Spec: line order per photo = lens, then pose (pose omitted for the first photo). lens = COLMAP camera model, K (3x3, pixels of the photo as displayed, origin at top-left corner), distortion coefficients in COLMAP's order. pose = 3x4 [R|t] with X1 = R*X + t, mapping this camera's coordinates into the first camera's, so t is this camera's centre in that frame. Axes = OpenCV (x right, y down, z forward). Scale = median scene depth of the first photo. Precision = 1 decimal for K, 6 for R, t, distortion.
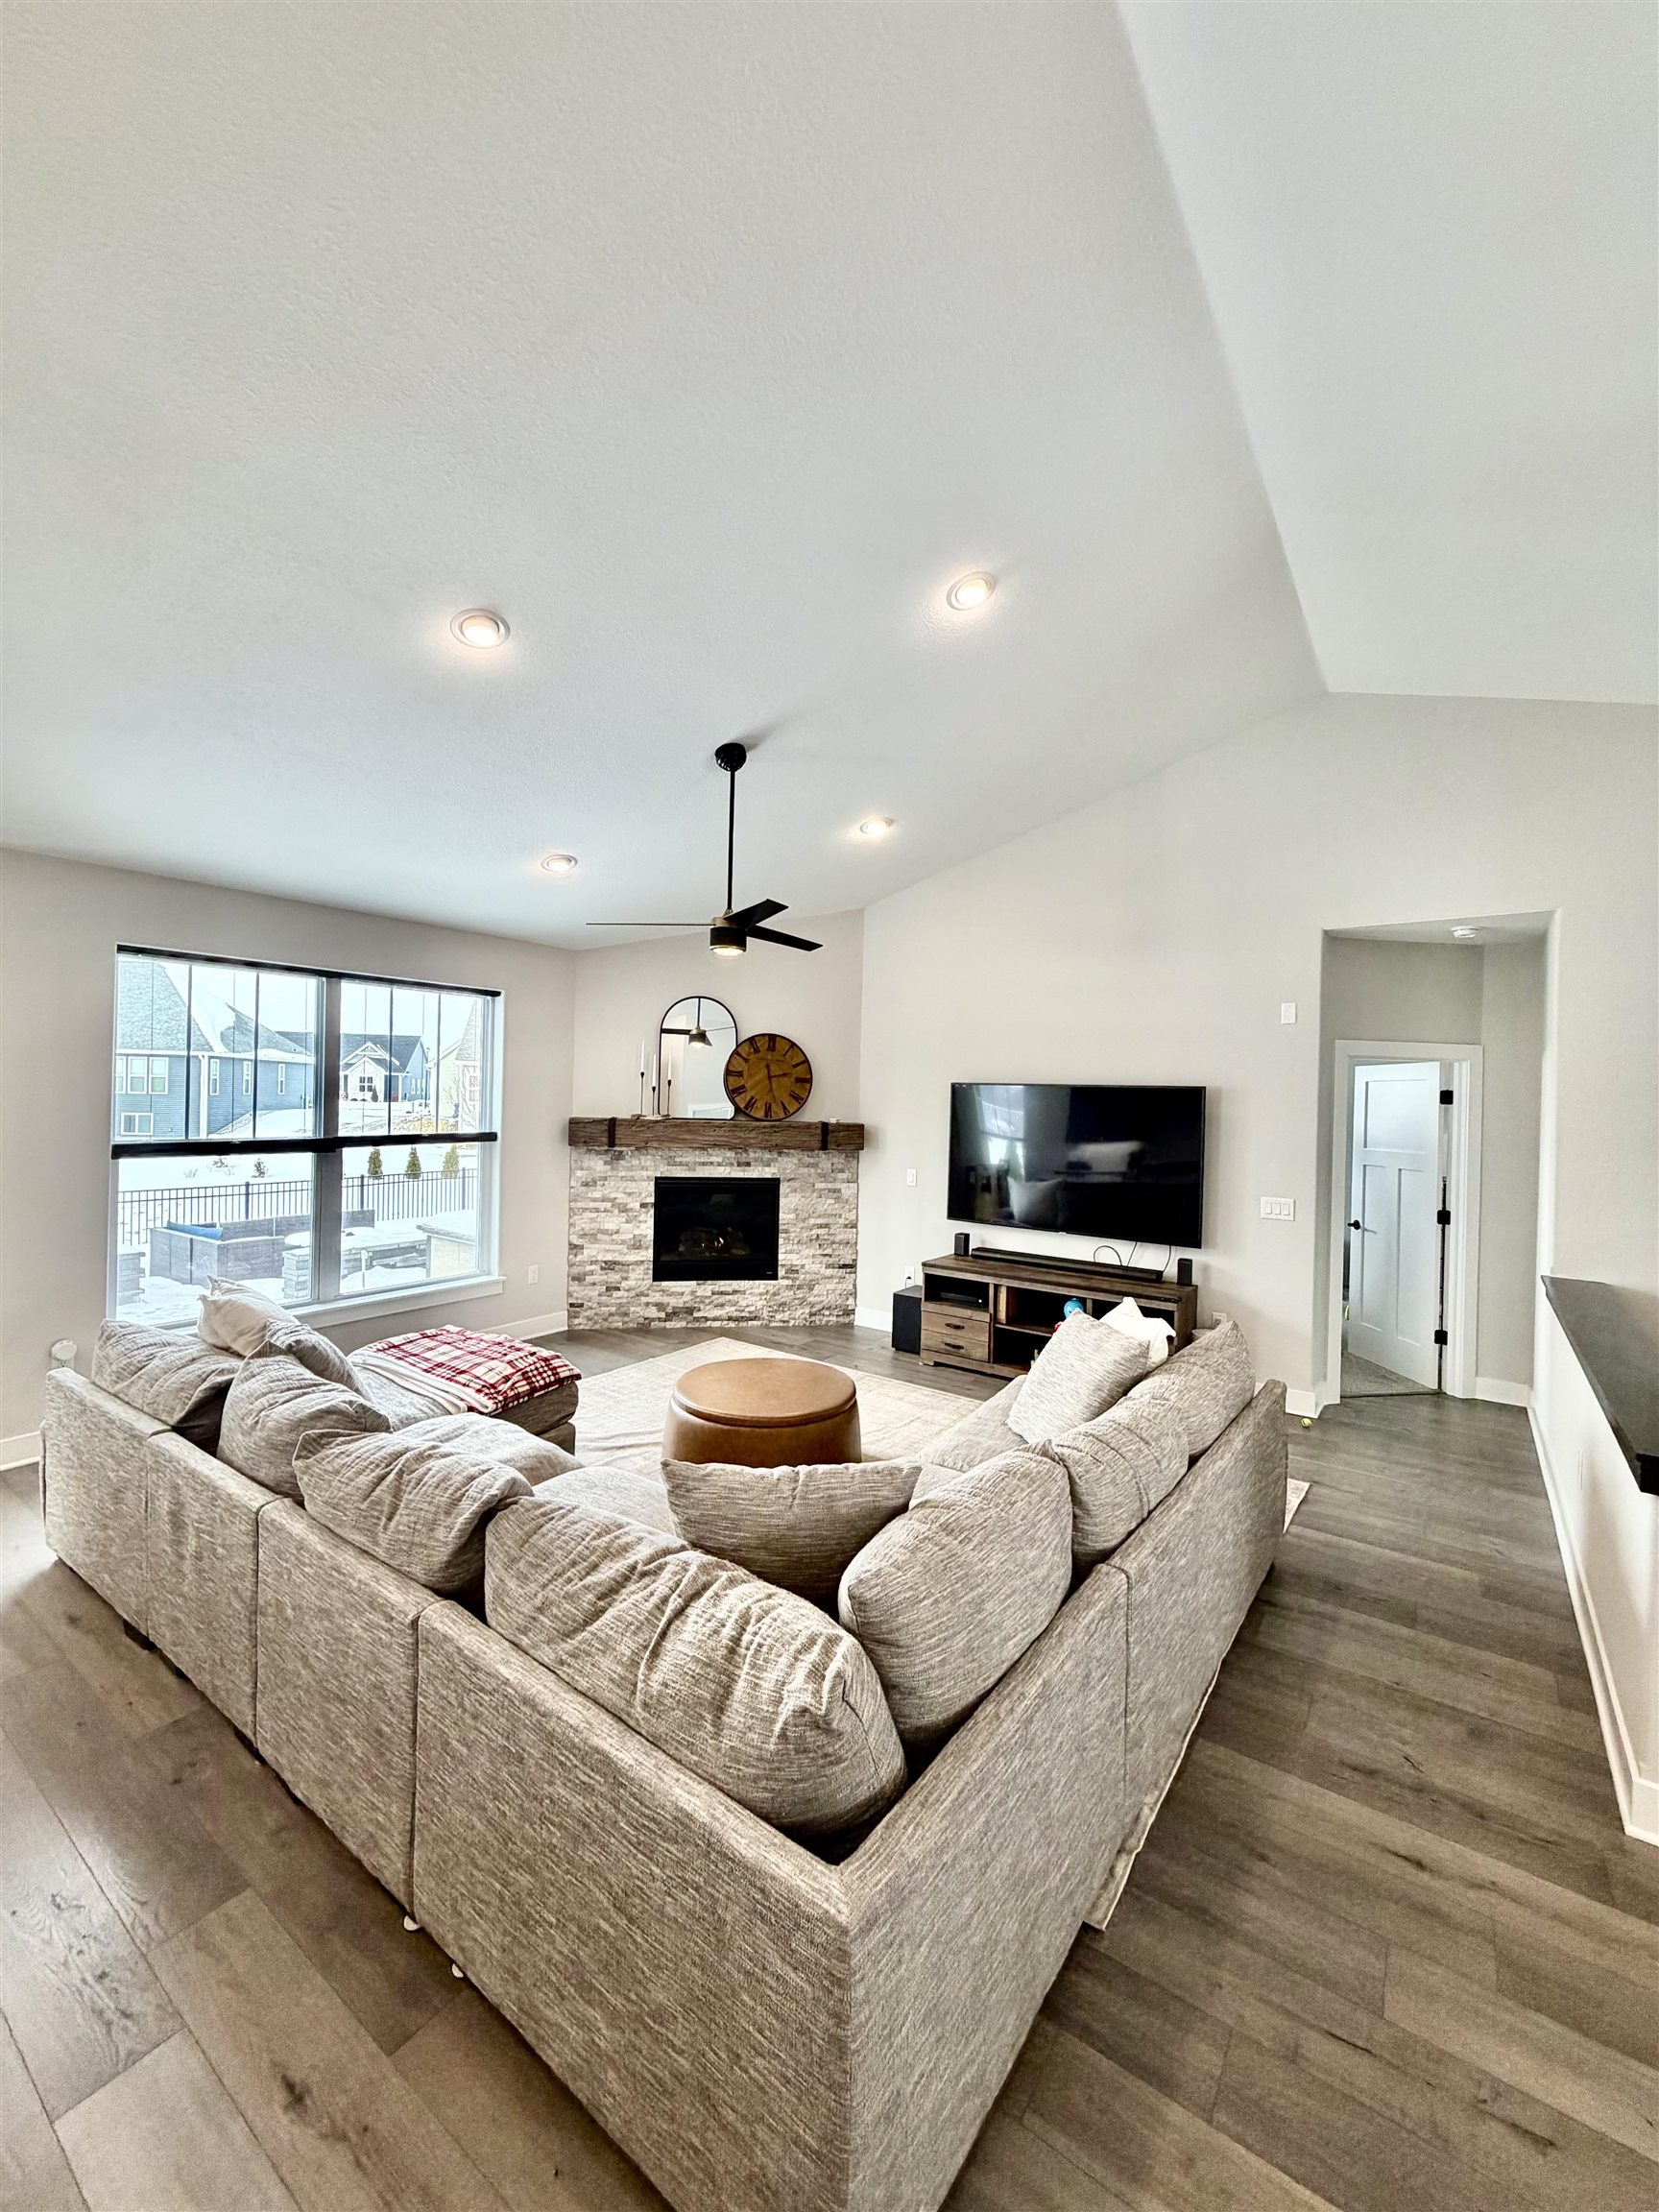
lens RADIAL K [[880.7, 0, 811.9], [0, 880.7, 1102.8], [0, 0, 1]] dist [0.002553, -0.000371]
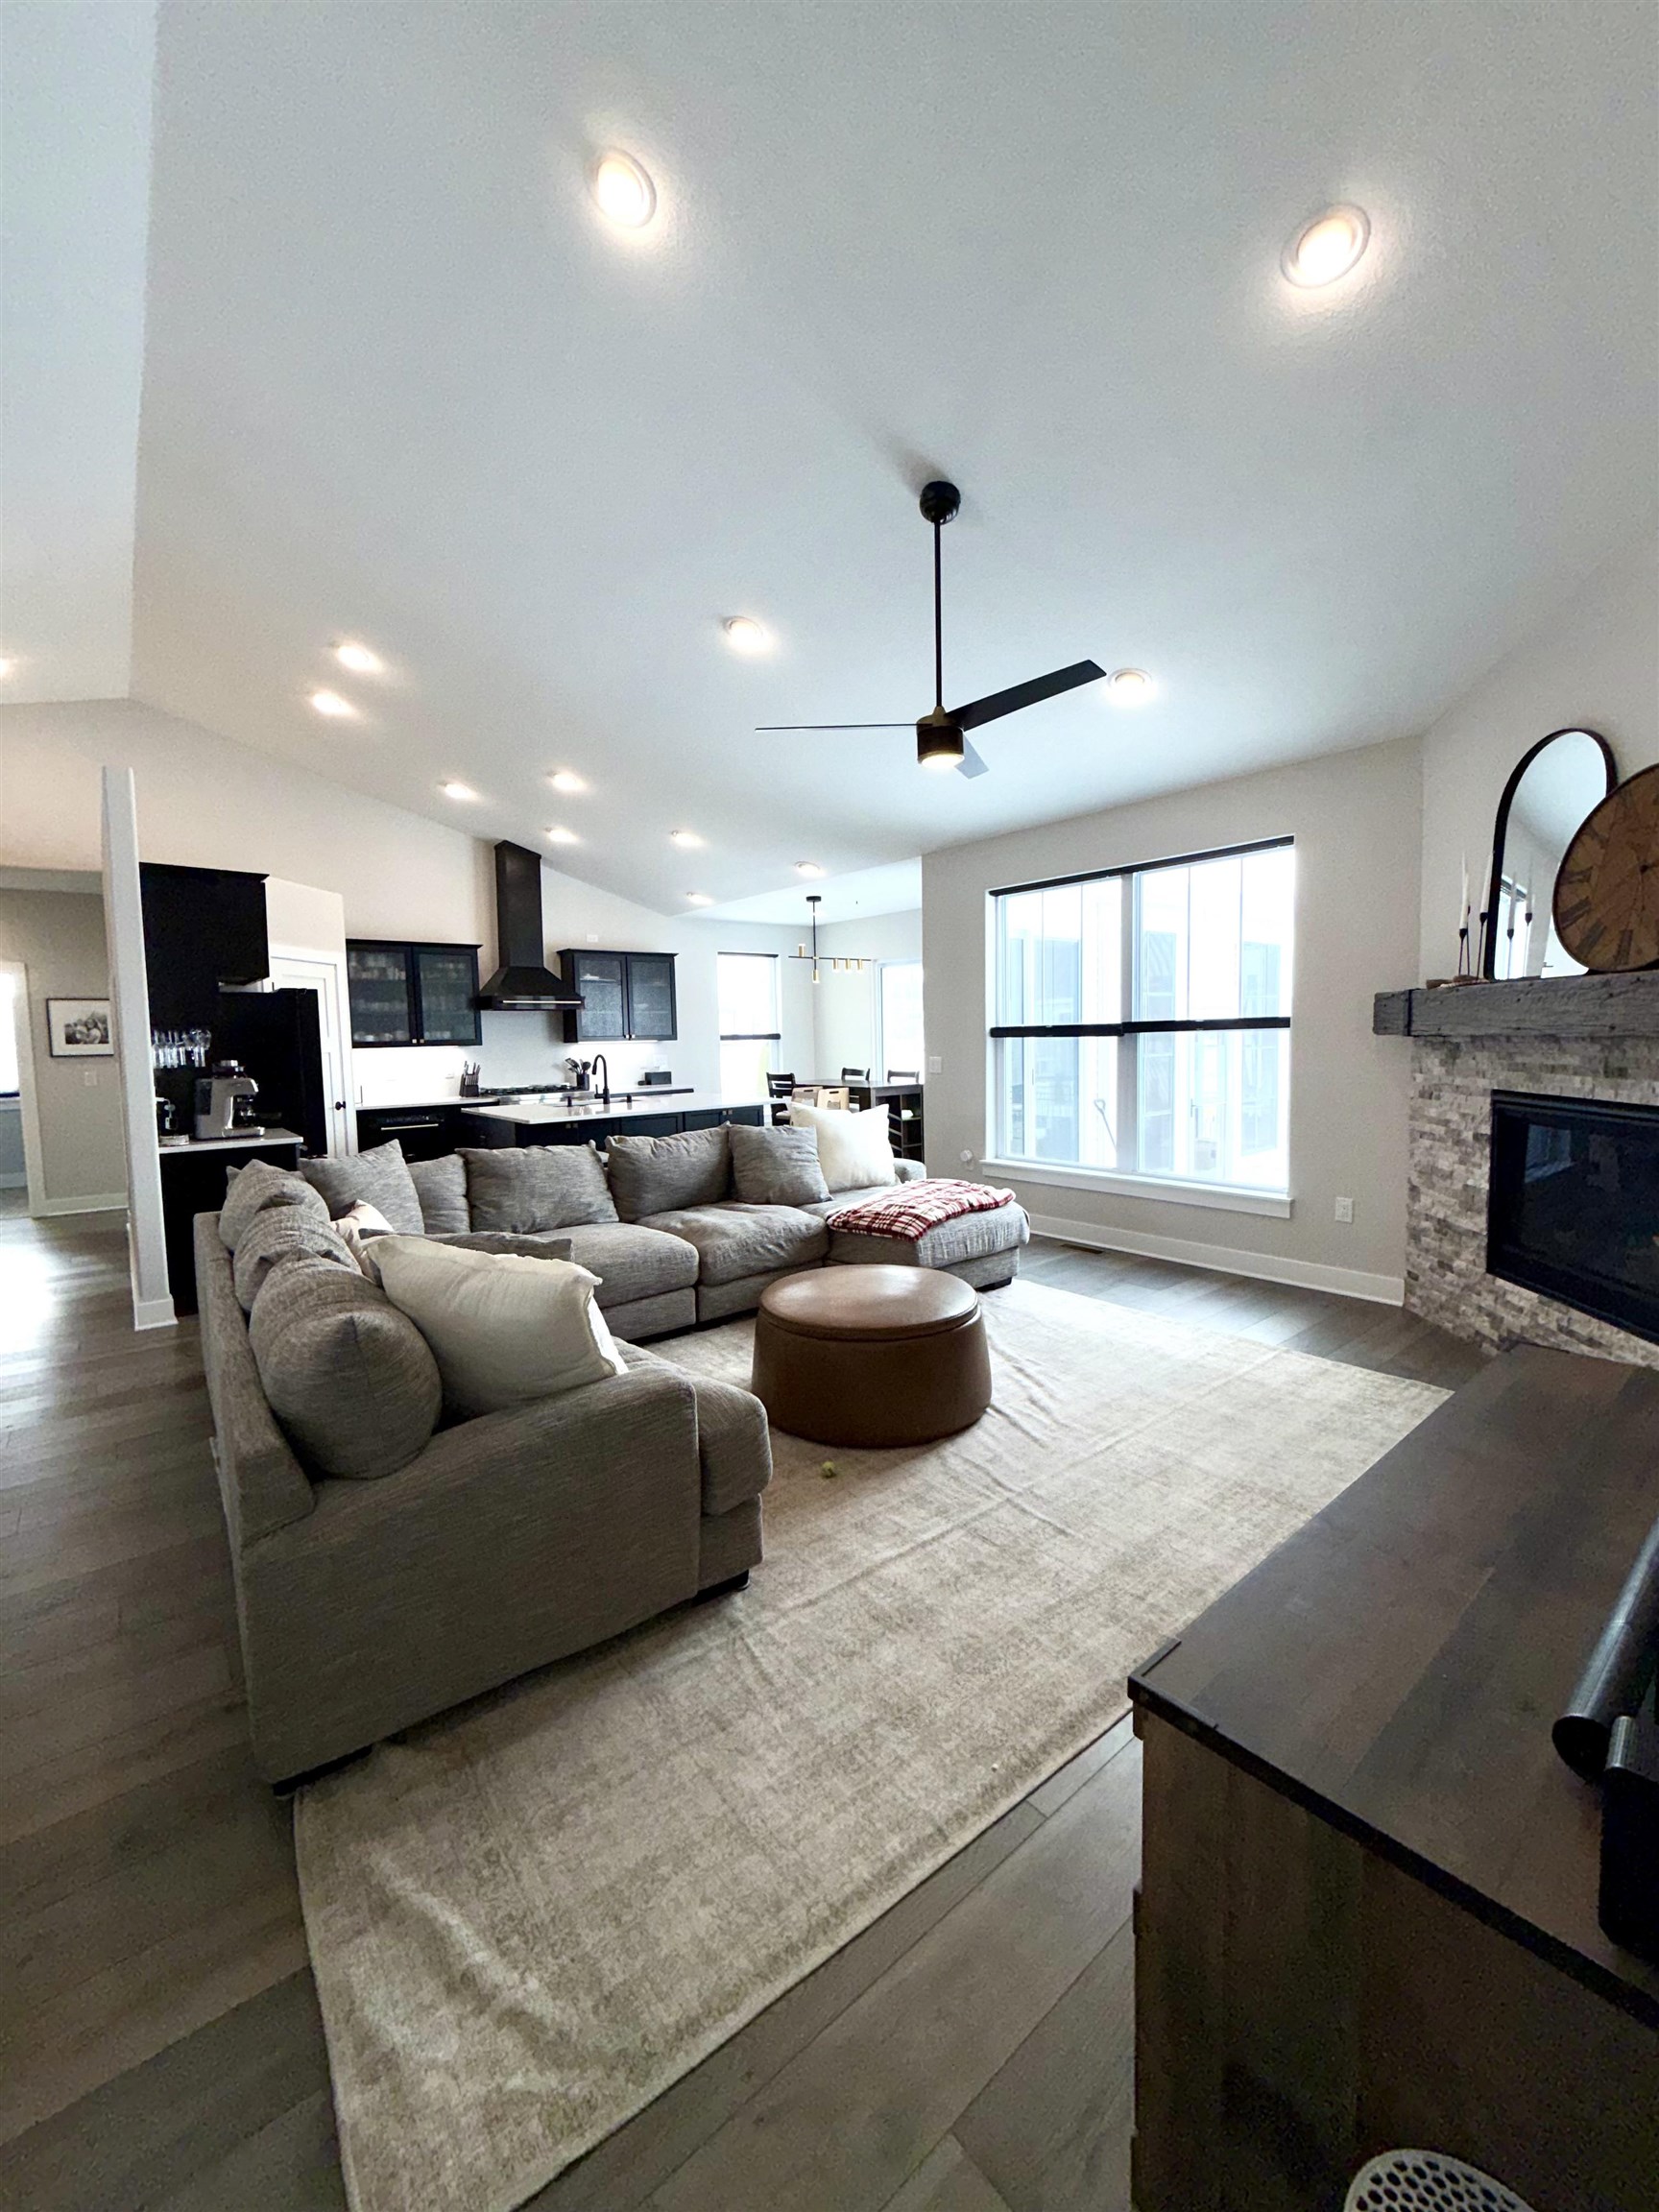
lens RADIAL K [[880.7, 0, 834.5], [0, 880.7, 1097.8], [0, 0, 1]] dist [0.002553, -0.000371]
pose [[-0.255425, 0.052780, -0.965387, 0.481908], [0.003506, 0.998553, 0.053666, 0.058462], [0.966823, 0.010323, -0.255240, 0.748014]]
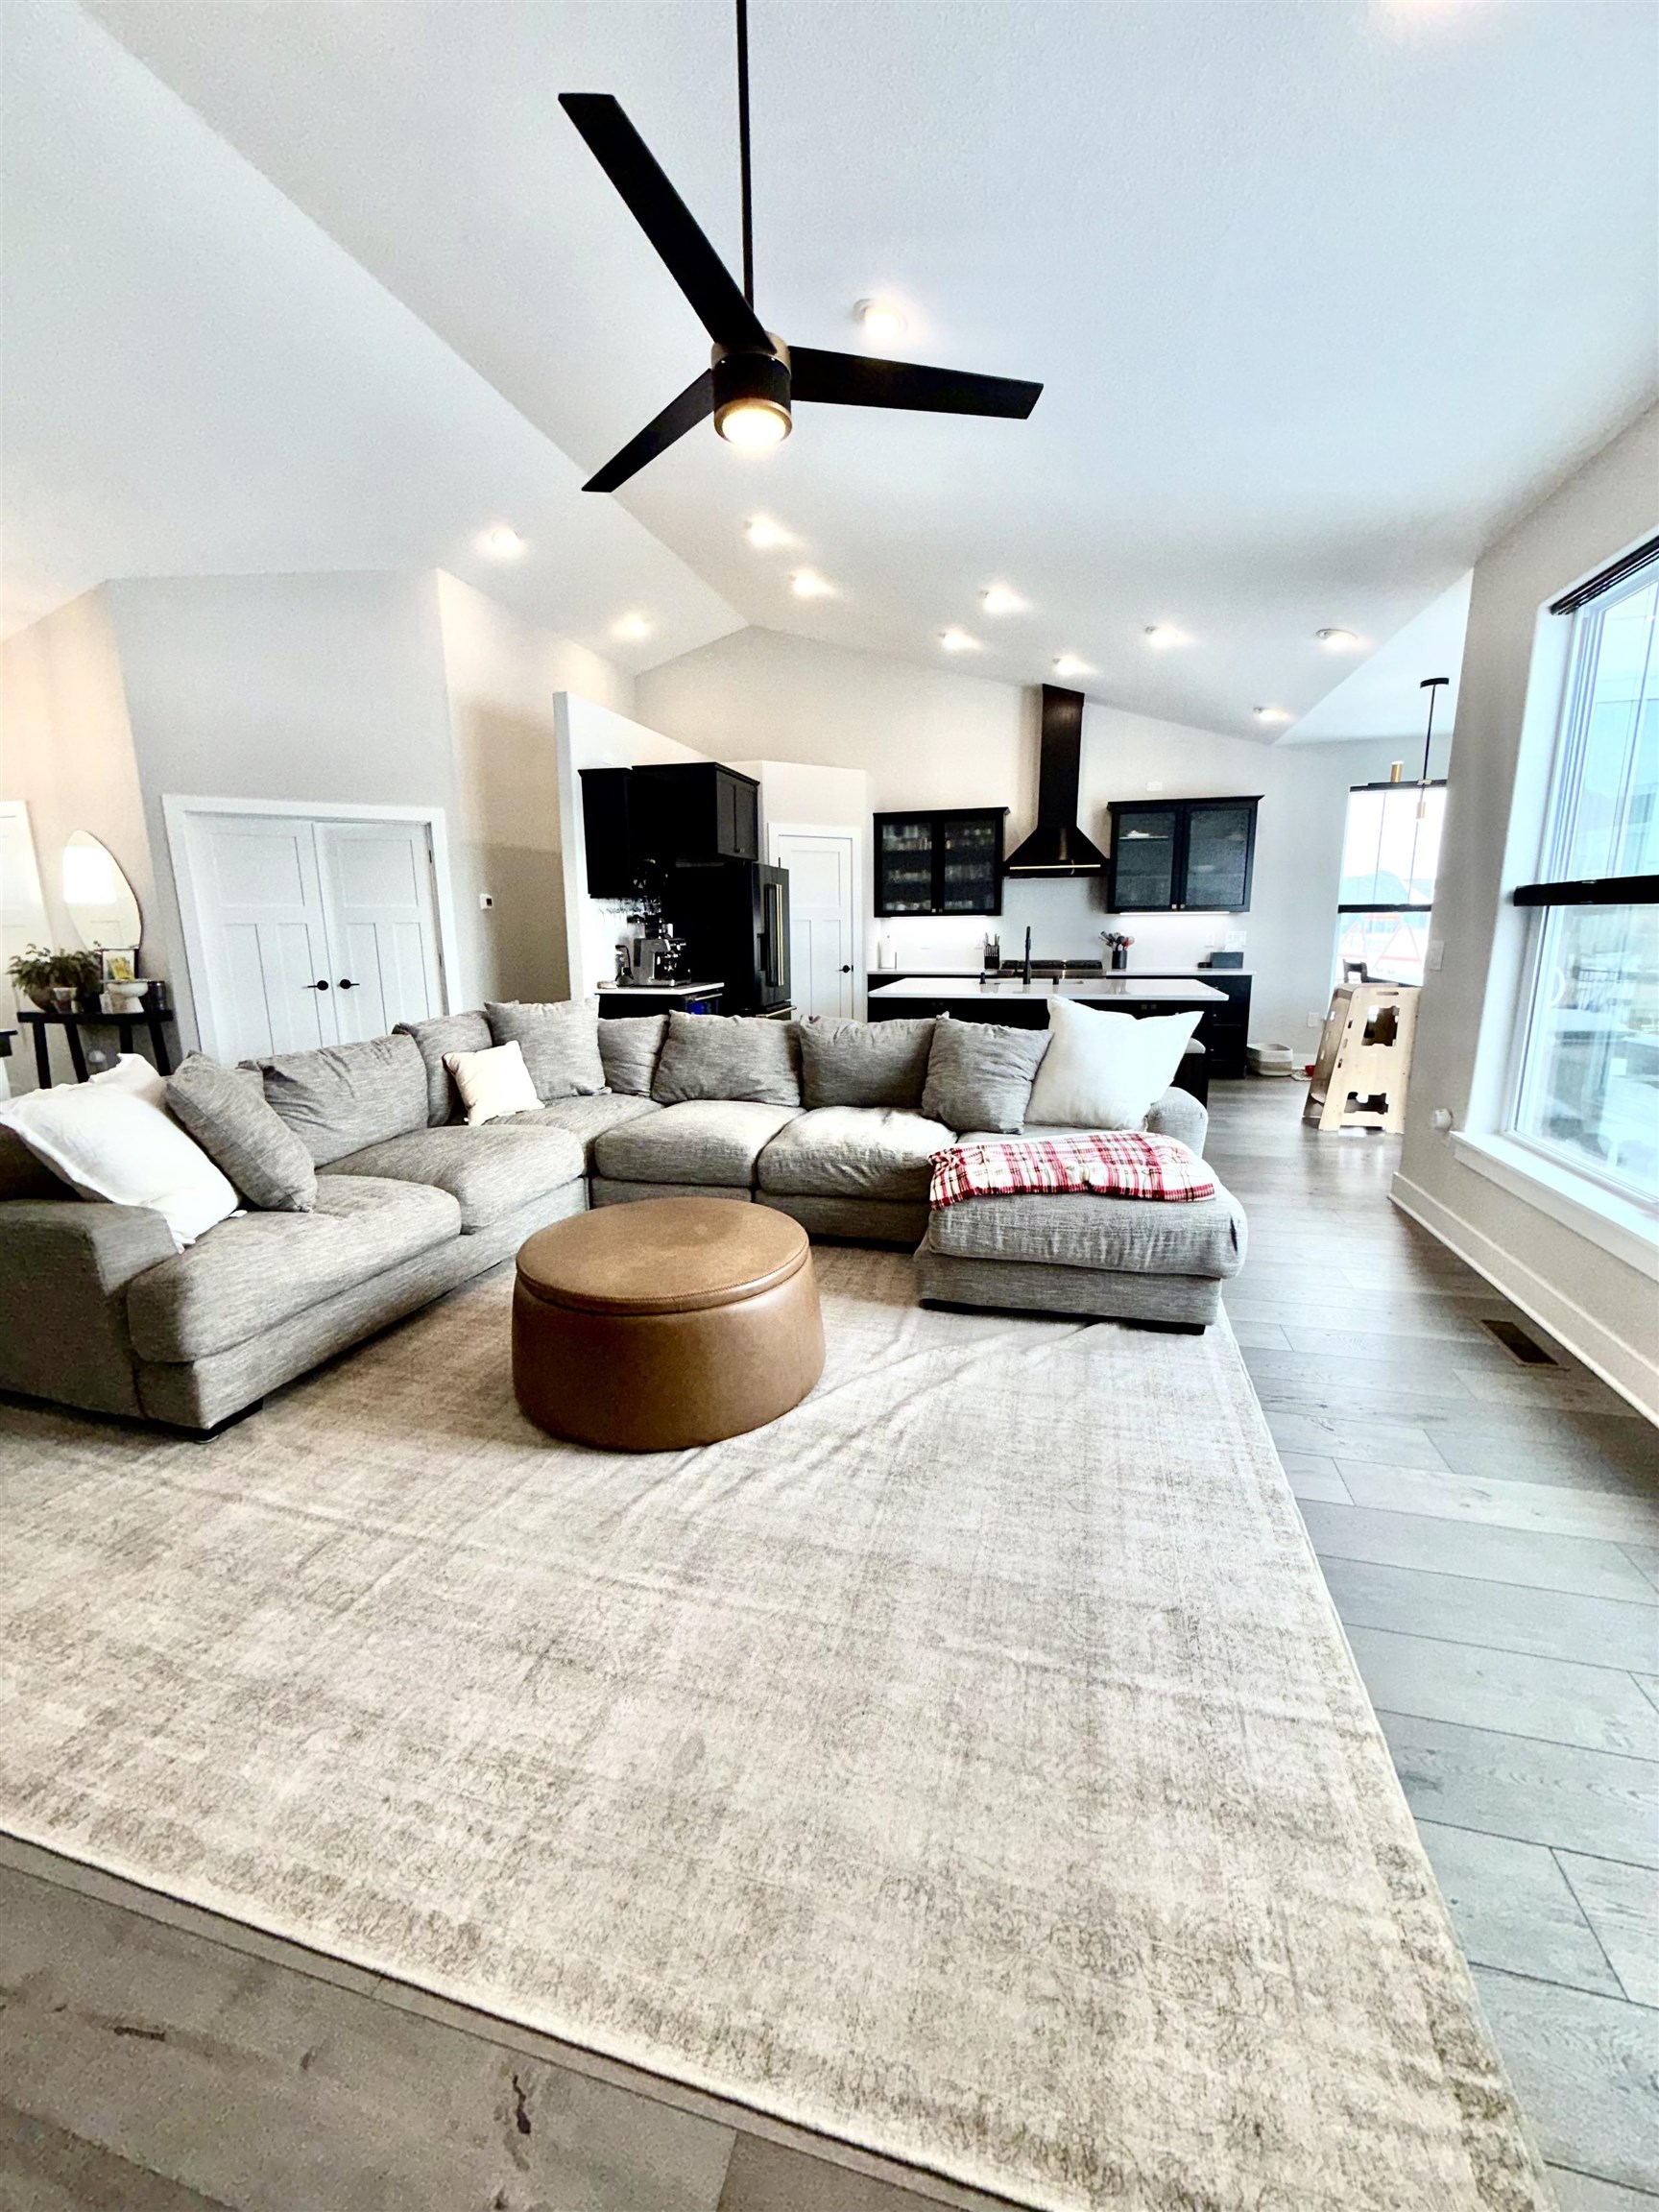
lens RADIAL K [[880.7, 0, 844.0], [0, 880.7, 1102.0], [0, 0, 1]] dist [0.002553, -0.000371]
pose [[-0.936519, 0.058599, -0.345687, 0.054131], [-0.013612, 0.979115, 0.202851, 0.057752], [0.350354, 0.194679, -0.916162, 1.009834]]
